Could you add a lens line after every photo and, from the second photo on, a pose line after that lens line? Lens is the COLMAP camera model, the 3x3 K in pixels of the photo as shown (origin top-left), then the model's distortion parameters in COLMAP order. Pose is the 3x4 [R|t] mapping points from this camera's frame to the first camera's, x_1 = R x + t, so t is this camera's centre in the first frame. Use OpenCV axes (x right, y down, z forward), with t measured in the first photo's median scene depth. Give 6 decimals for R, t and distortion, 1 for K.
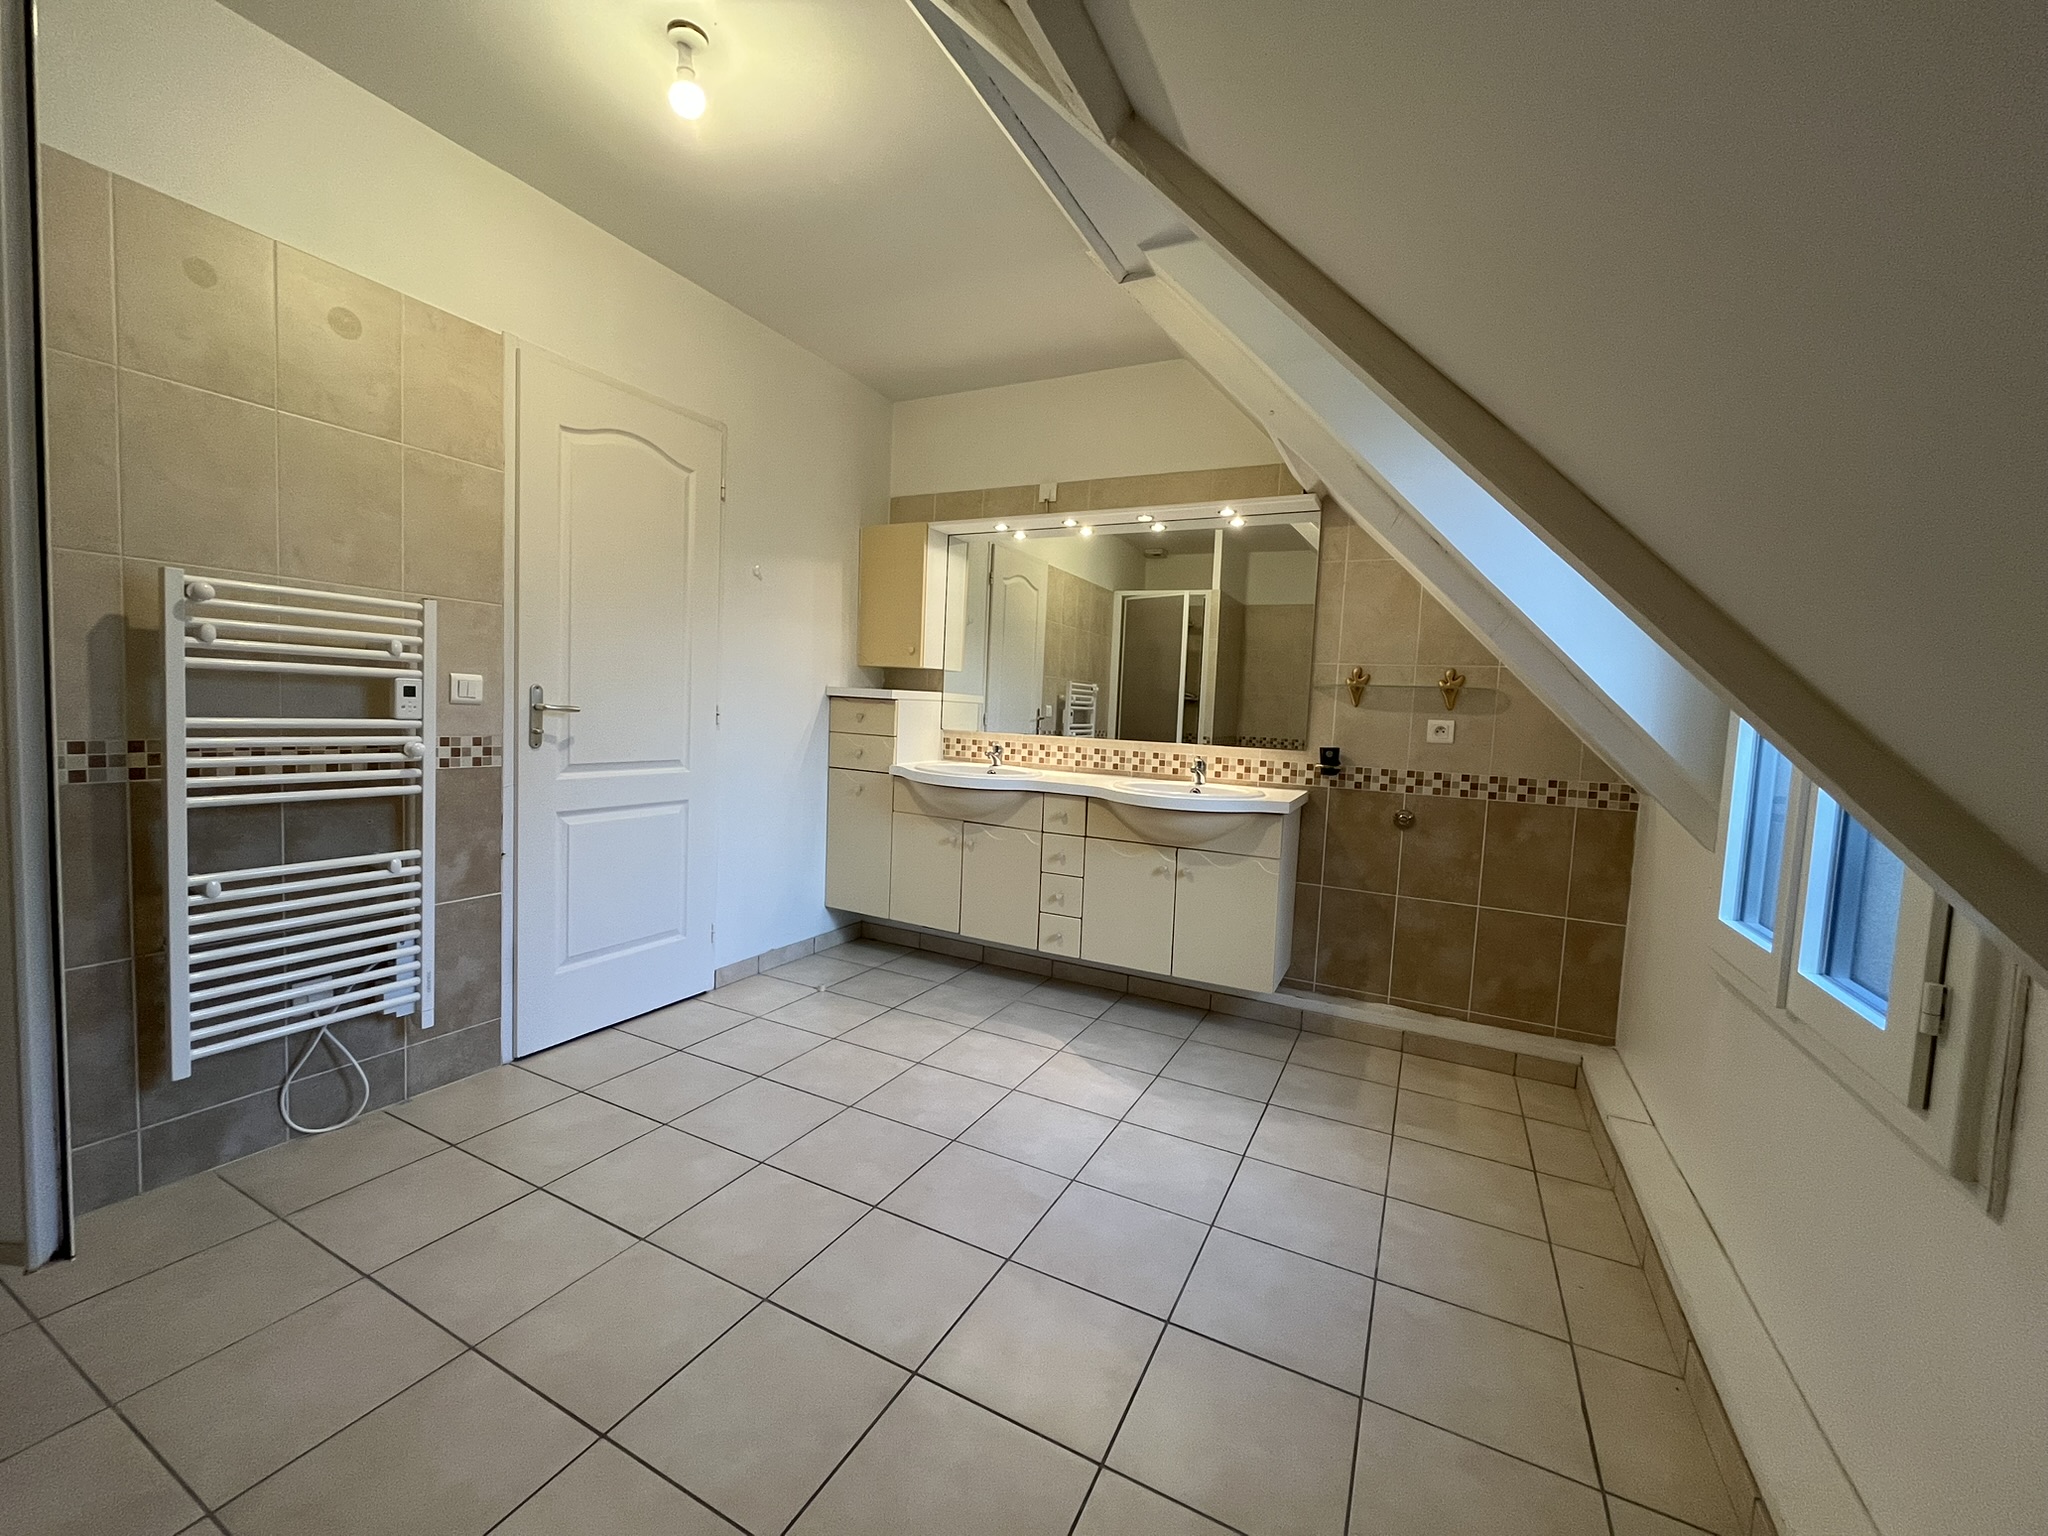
lens RADIAL K [[824.5, 0, 1015.8], [0, 824.5, 762.7], [0, 0, 1]] dist [-0.001604, -0.000398]
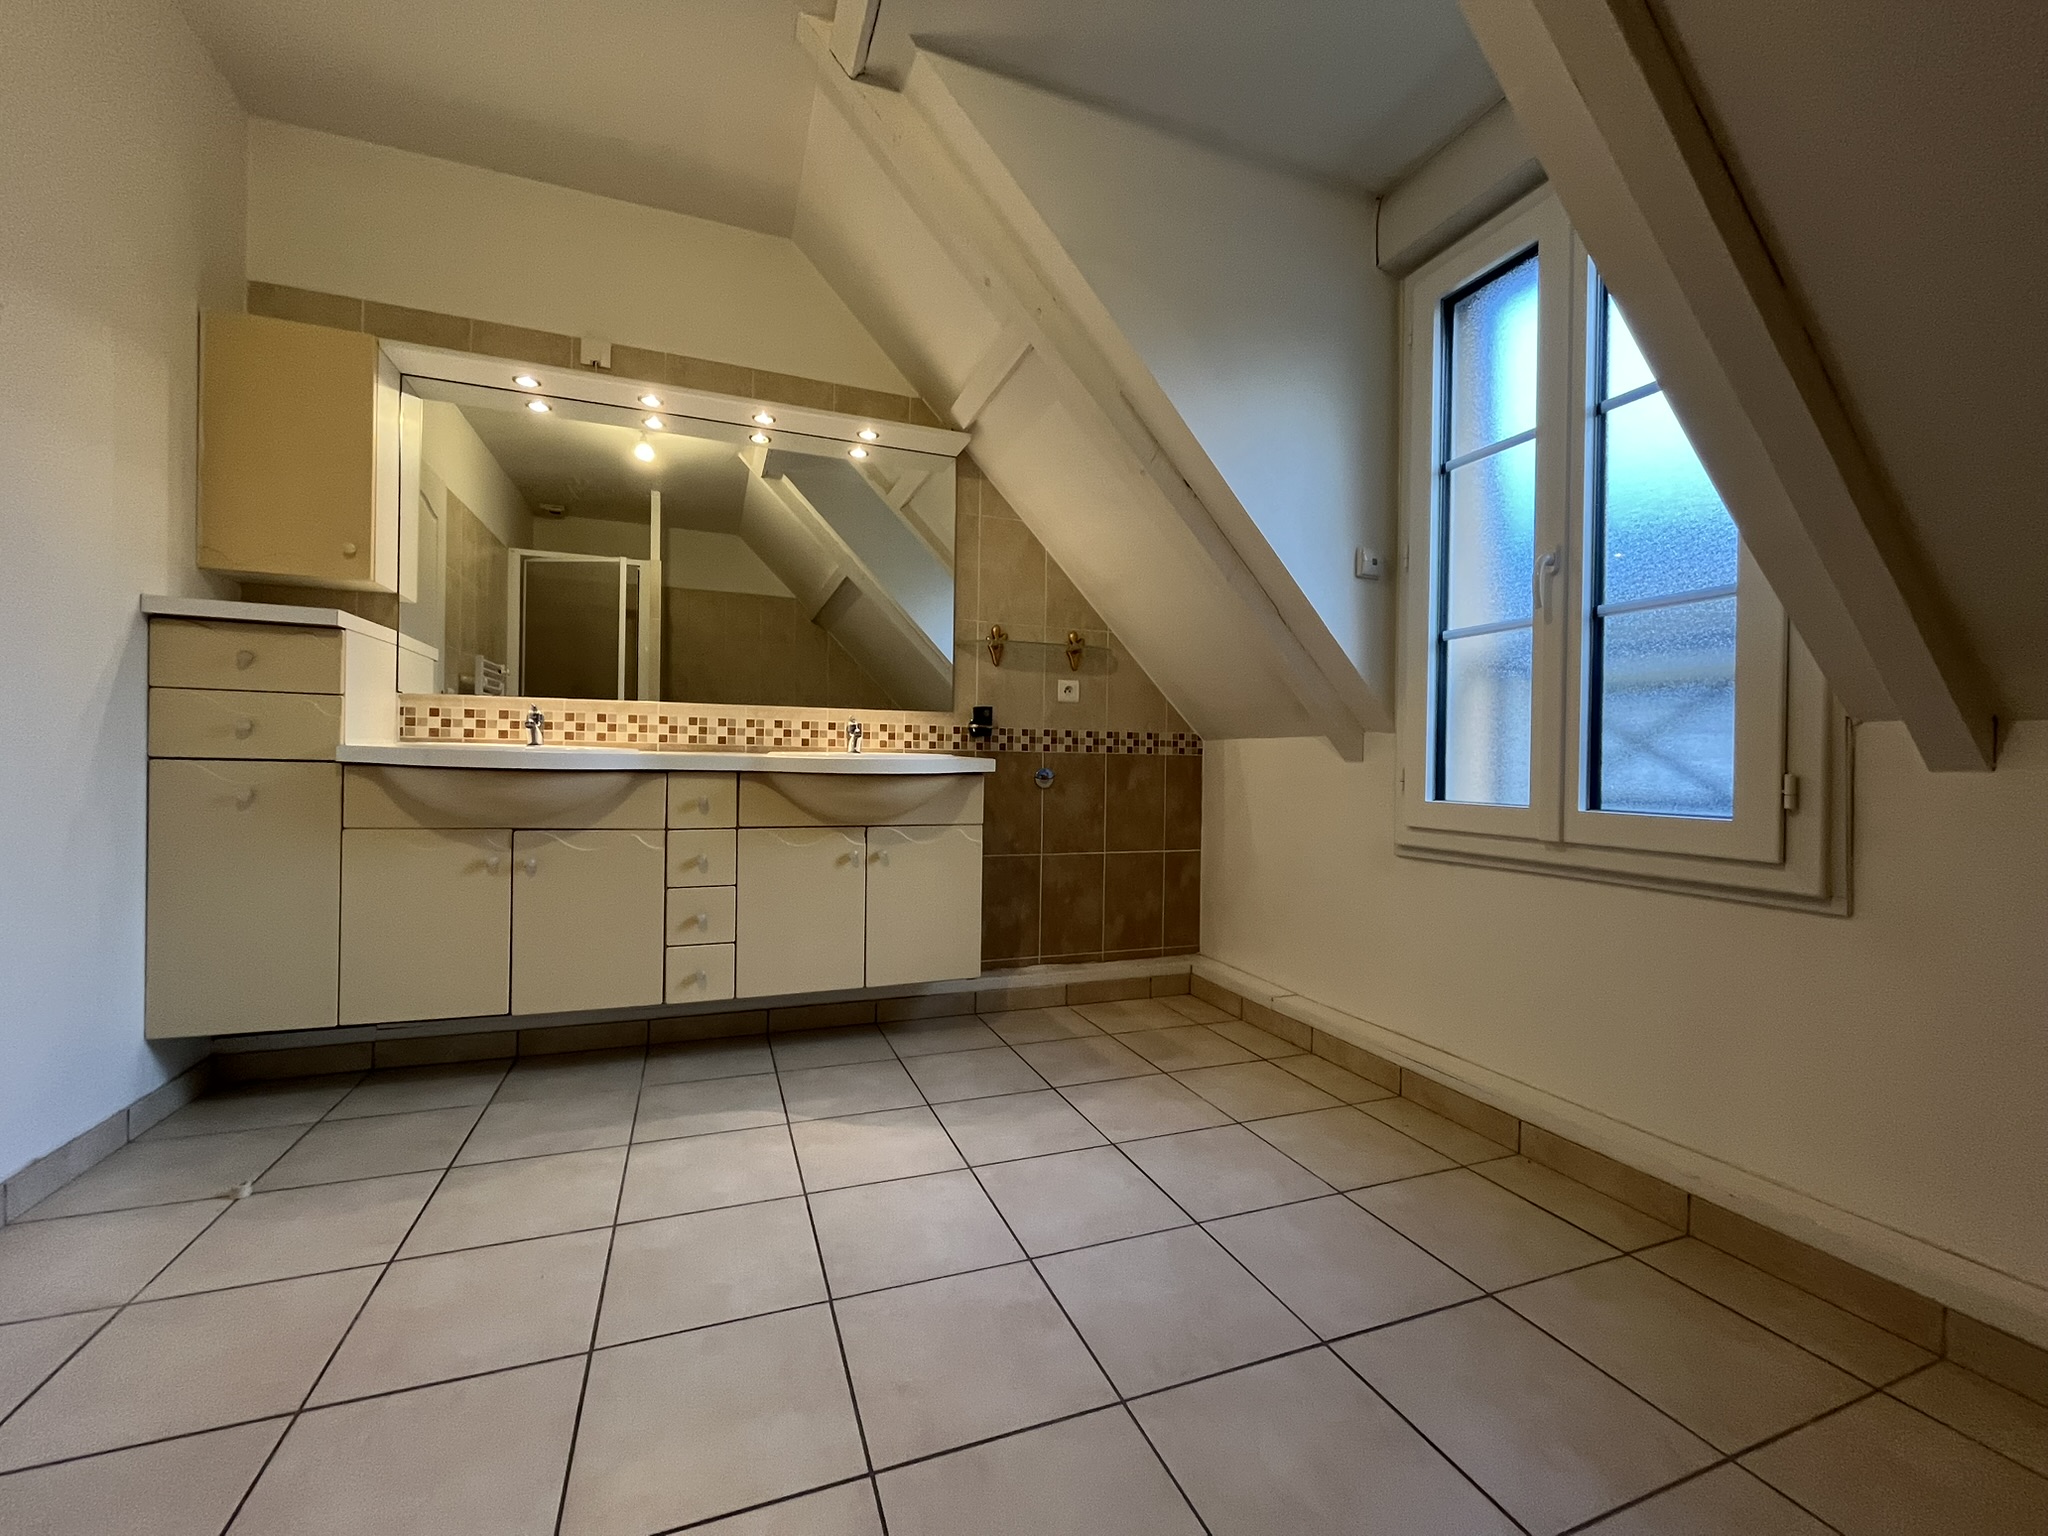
lens RADIAL K [[824.5, 0, 1016.2], [0, 824.5, 762.3], [0, 0, 1]] dist [-0.001604, -0.000398]
pose [[0.669587, -0.035457, 0.741887, -0.321614], [0.063052, 0.997968, -0.009211, 0.060143], [-0.740052, 0.052945, 0.670462, 0.363974]]
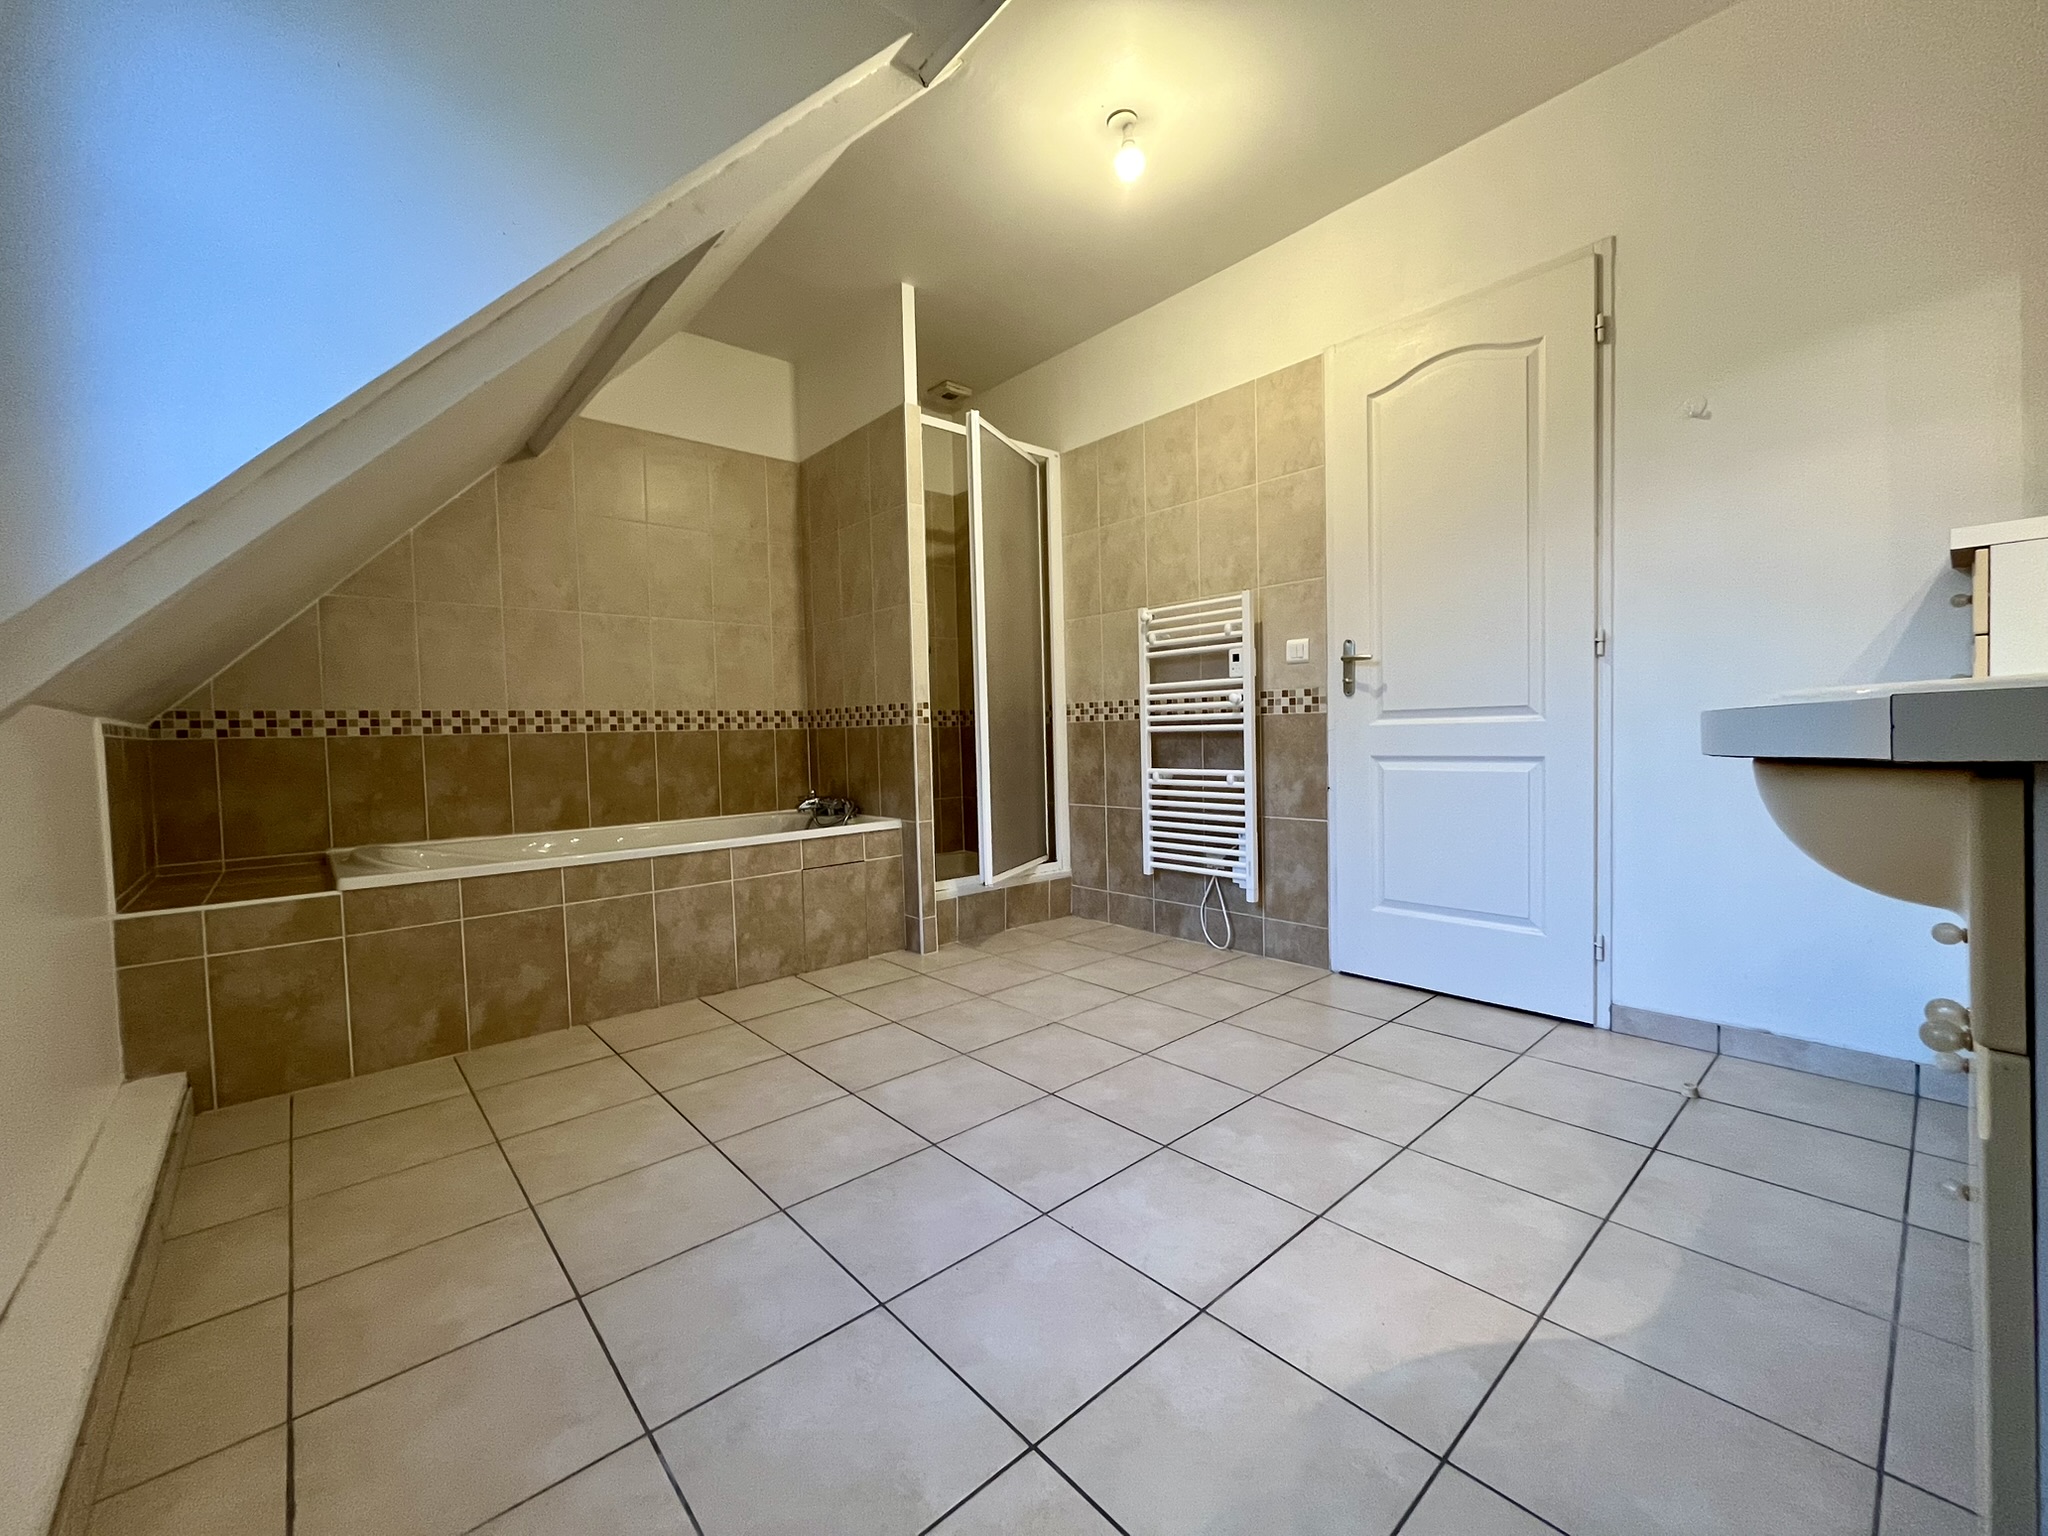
lens RADIAL K [[824.5, 0, 1012.9], [0, 824.5, 762.4], [0, 0, 1]] dist [-0.001604, -0.000398]
pose [[-0.370515, -0.003940, -0.928818, 0.546148], [-0.052806, 0.998463, 0.016829, 0.067584], [0.927324, 0.055282, -0.370153, 0.873686]]
